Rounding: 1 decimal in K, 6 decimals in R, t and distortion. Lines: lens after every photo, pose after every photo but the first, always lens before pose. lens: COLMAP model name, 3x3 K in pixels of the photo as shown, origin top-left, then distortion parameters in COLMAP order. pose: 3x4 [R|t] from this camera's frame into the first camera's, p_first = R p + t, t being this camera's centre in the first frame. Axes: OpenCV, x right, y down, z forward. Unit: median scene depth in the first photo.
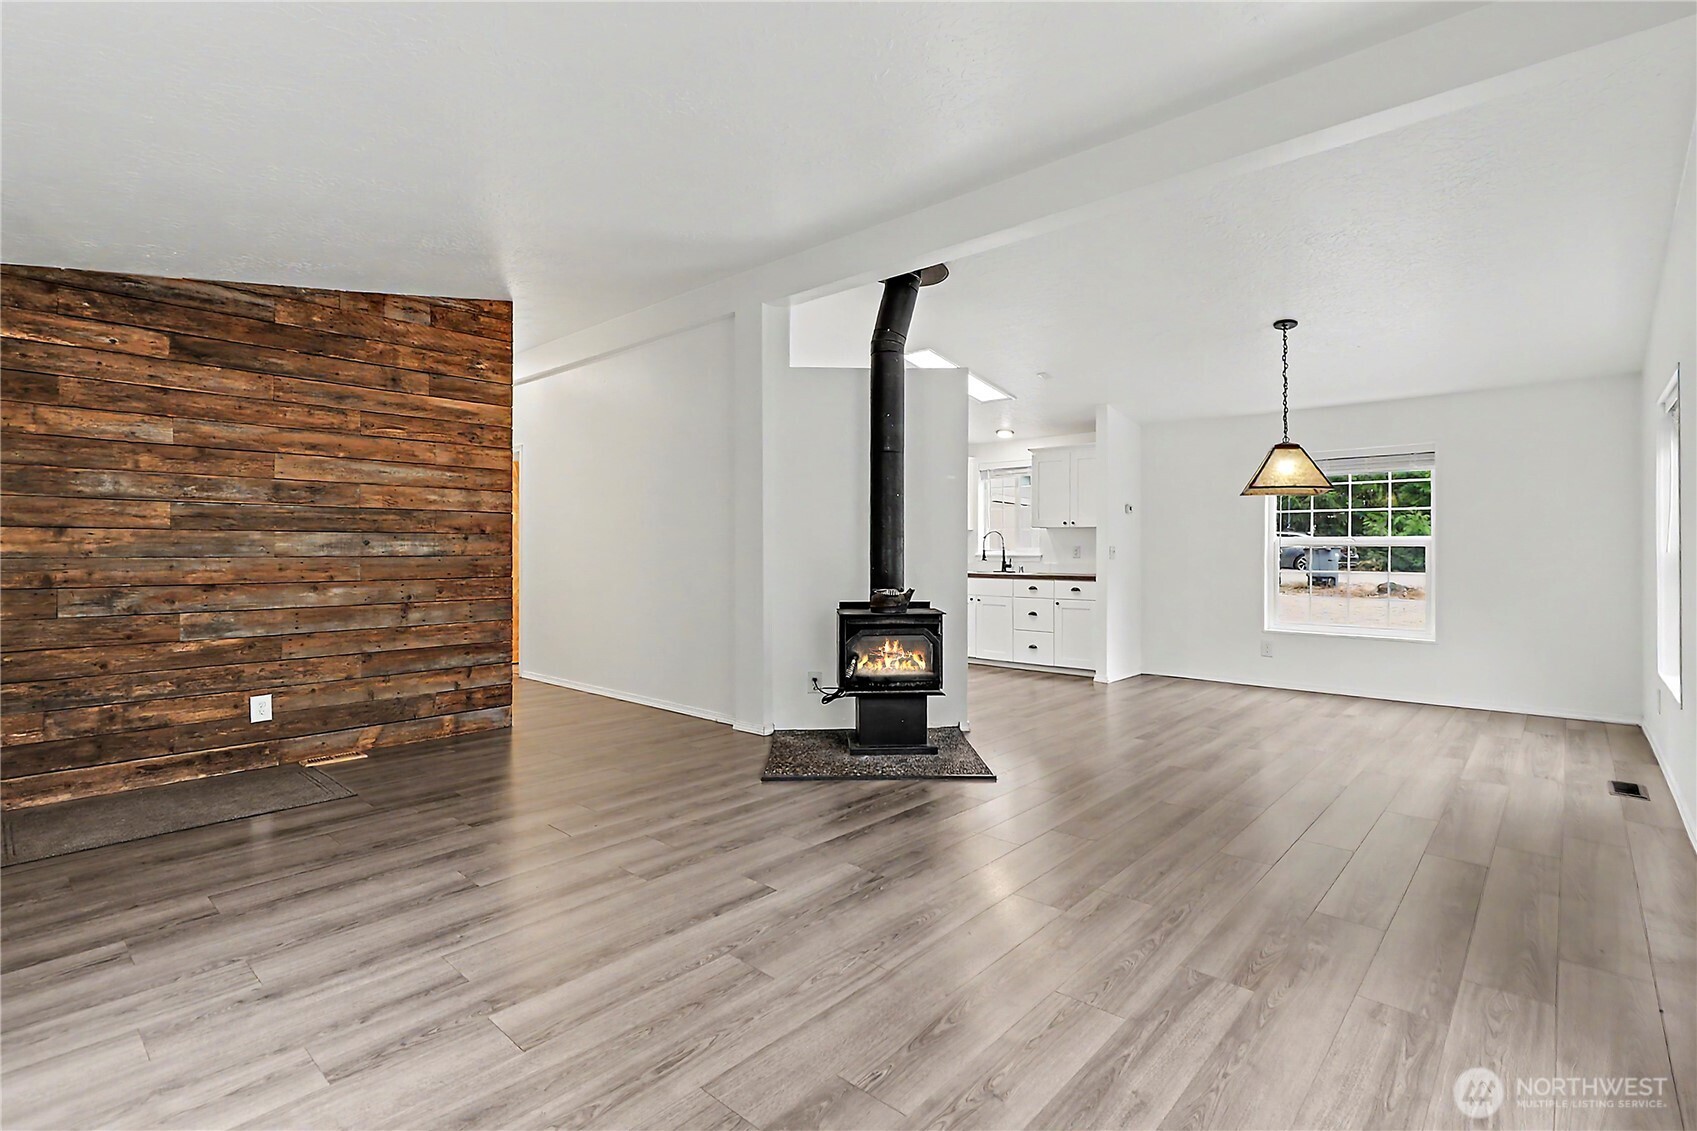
lens RADIAL K [[794.4, 0, 857.1], [0, 794.4, 552.8], [0, 0, 1]] dist [0.001958, -0.000896]
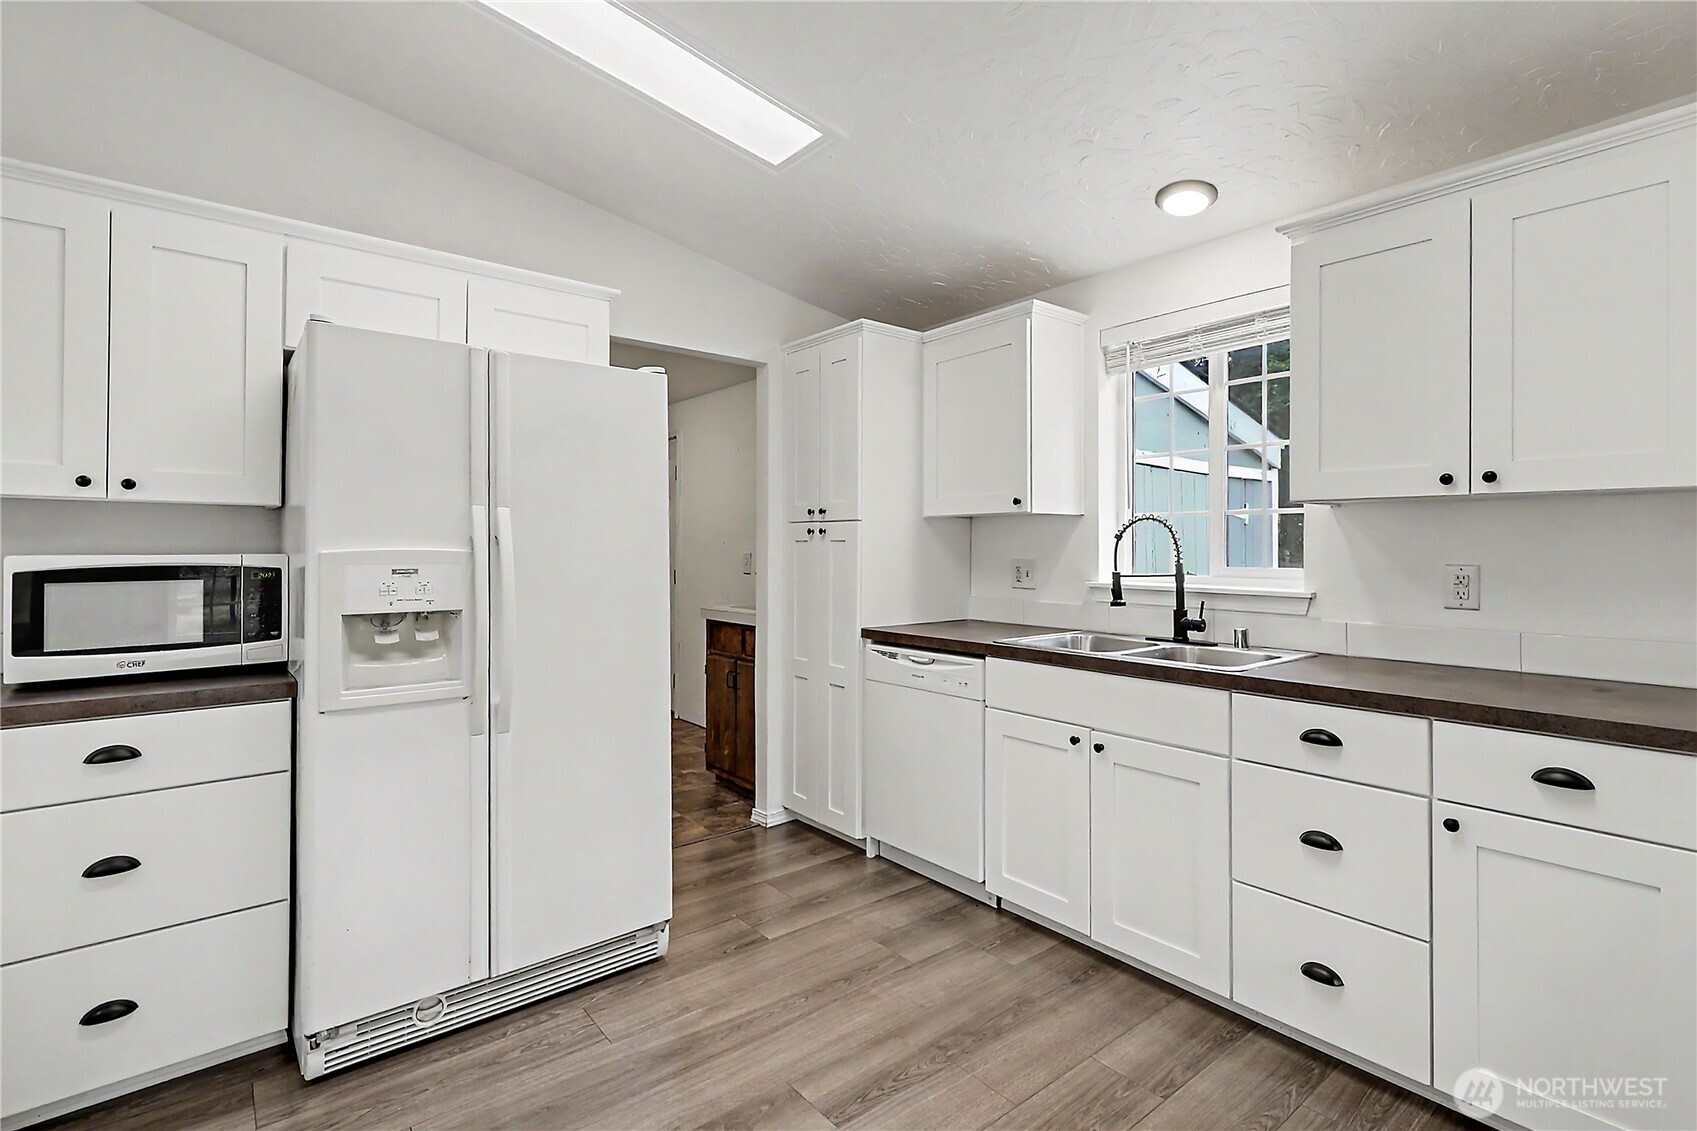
lens RADIAL K [[794.5, 0, 855.0], [0, 794.5, 539.0], [0, 0, 1]] dist [0.001912, -0.000219]
pose [[0.987669, 0.000238, -0.156556, 0.194698], [-0.002750, 0.999871, -0.015826, -0.023563], [0.156532, 0.016061, 0.987542, 1.229255]]
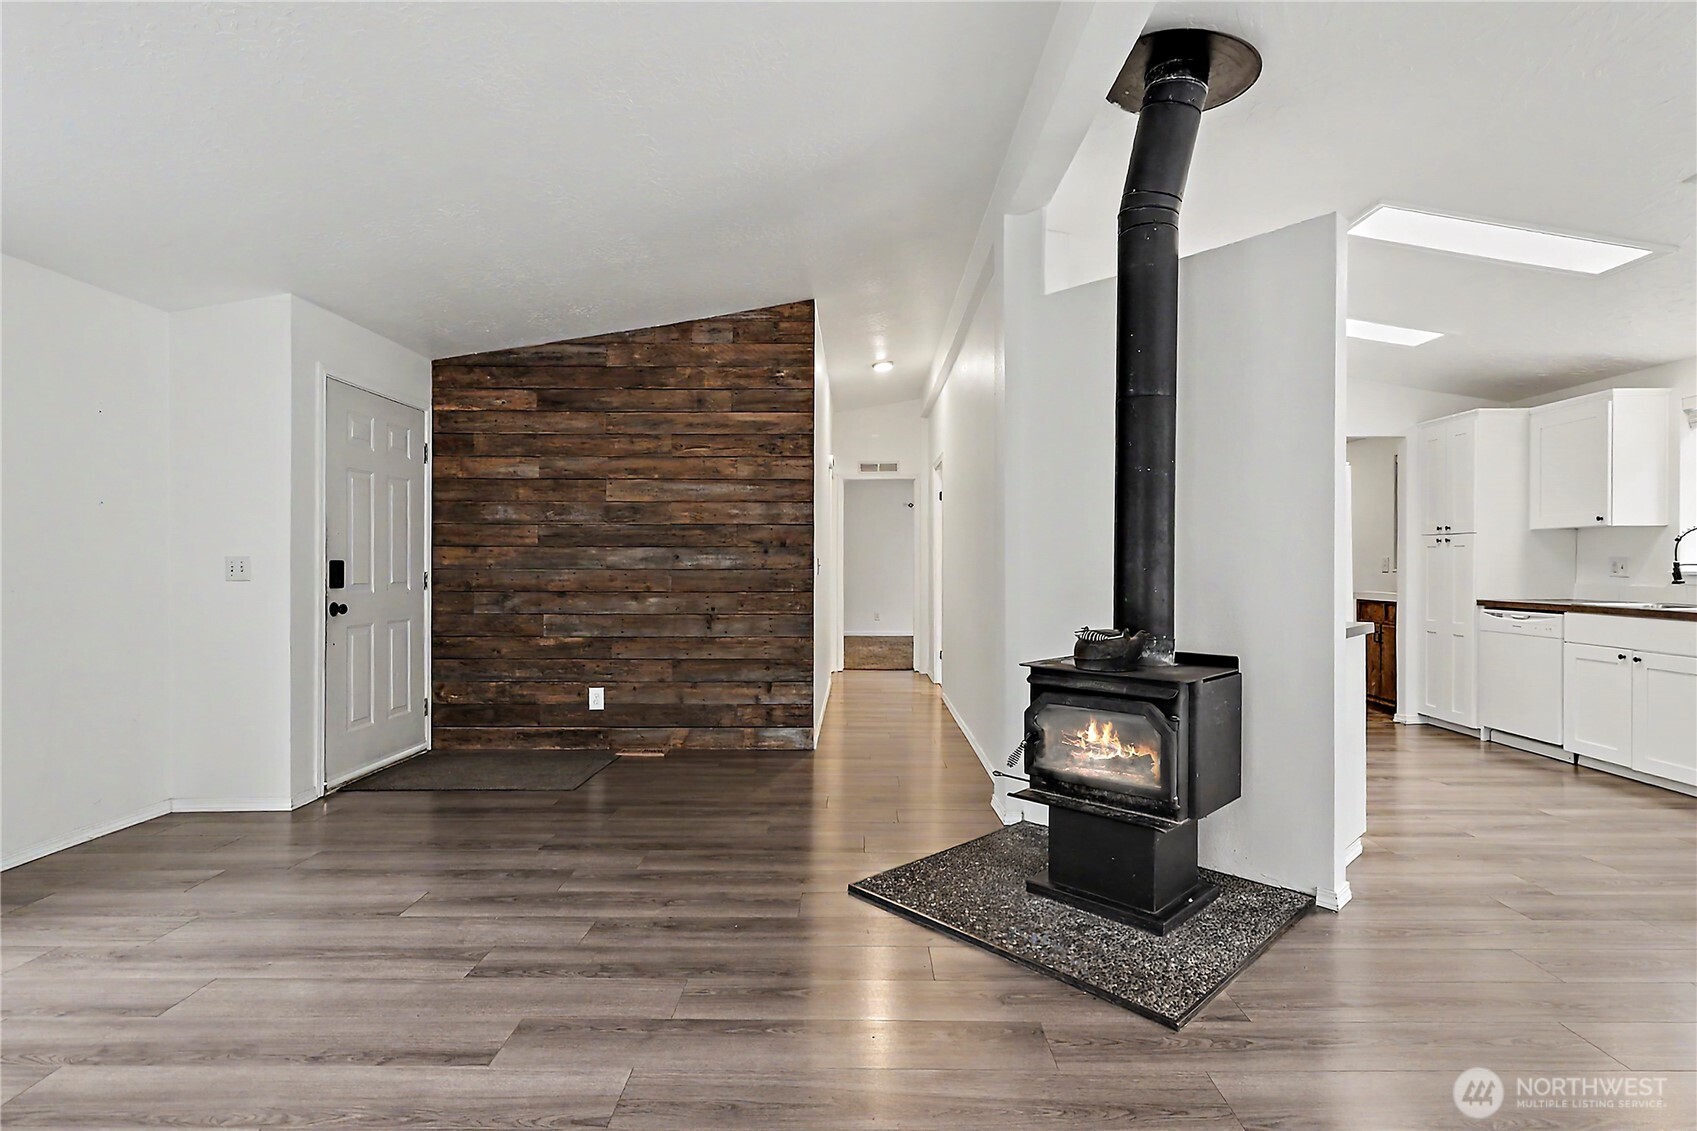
lens RADIAL K [[810.2, 0, 859.4], [0, 810.2, 569.5], [0, 0, 1]] dist [0.001900, -0.001392]
pose [[0.664131, 0.005161, -0.747599, 0.376053], [-0.003087, 0.999987, 0.004162, -0.000417], [0.747610, -0.000456, 0.664138, 0.470746]]
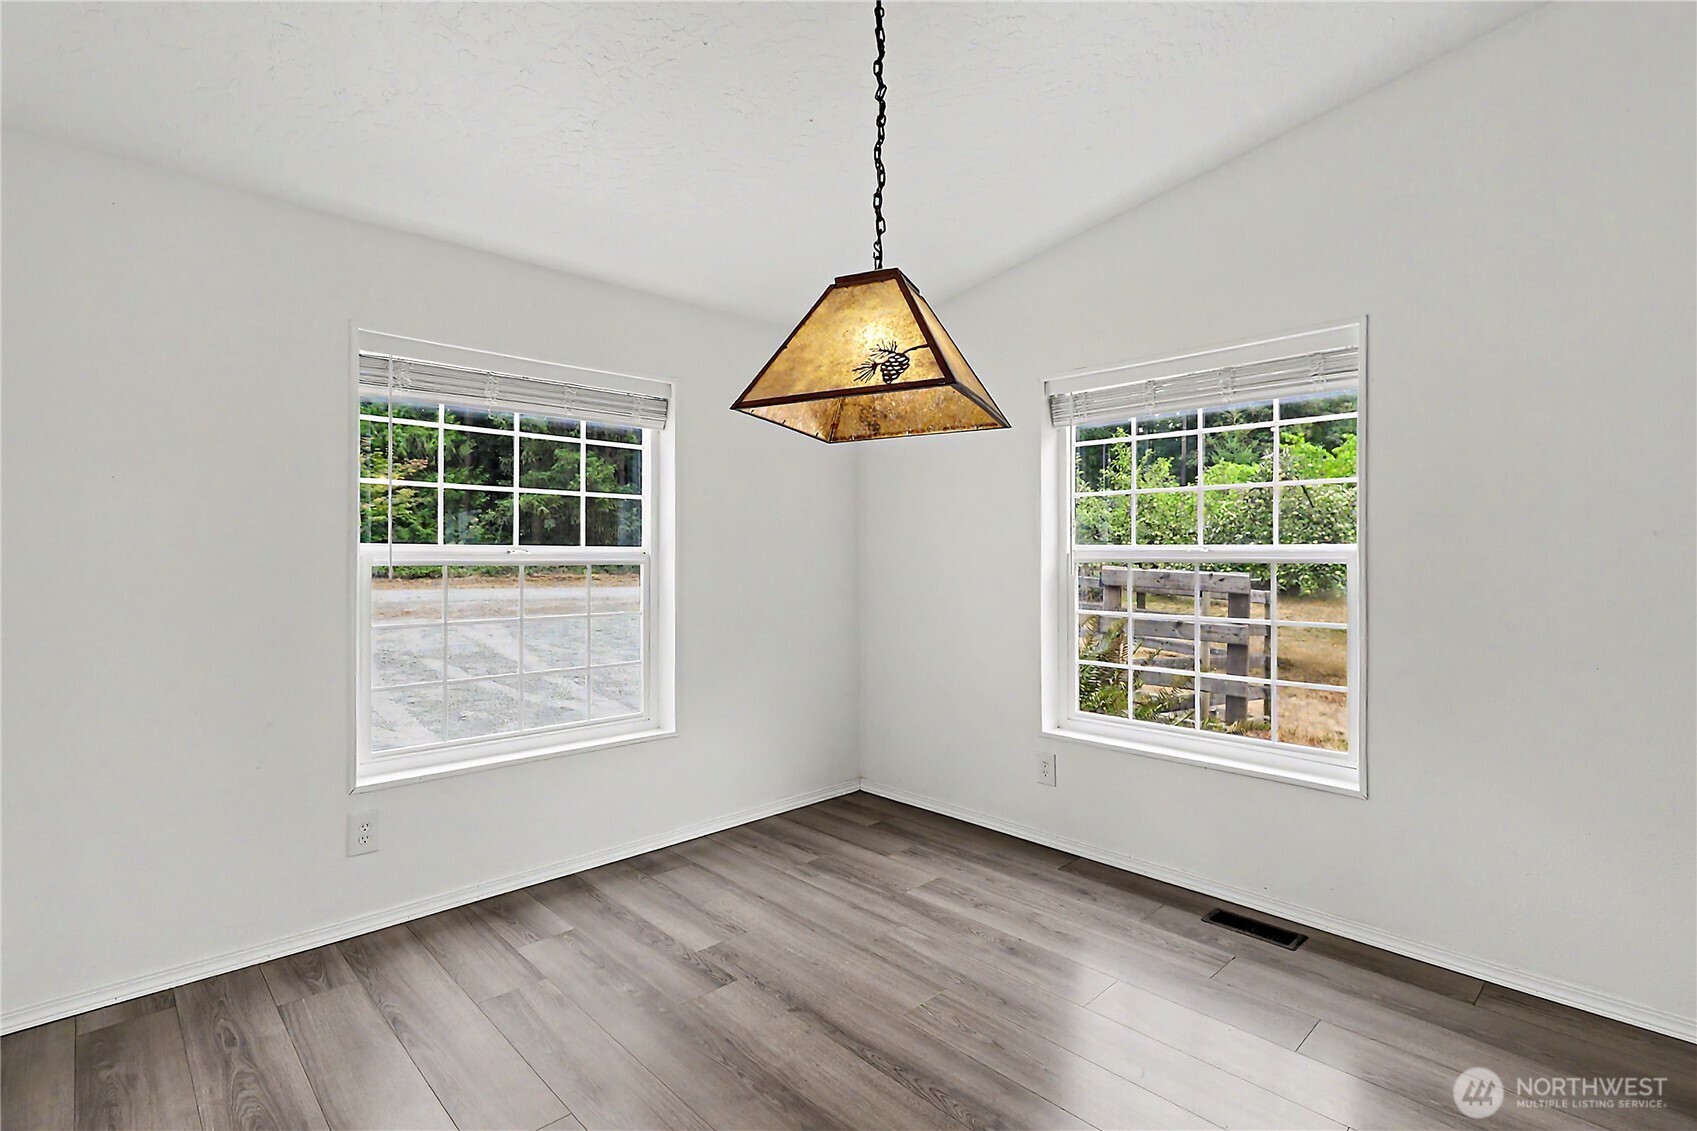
lens RADIAL K [[800.4, 0, 854.0], [0, 800.4, 554.5], [0, 0, 1]] dist [-0.000176, -0.000325]
pose [[0.072890, 0.000541, 0.997340, 0.222467], [0.004349, 0.999990, -0.000861, -0.020394], [-0.997331, 0.004400, 0.072887, 1.117163]]
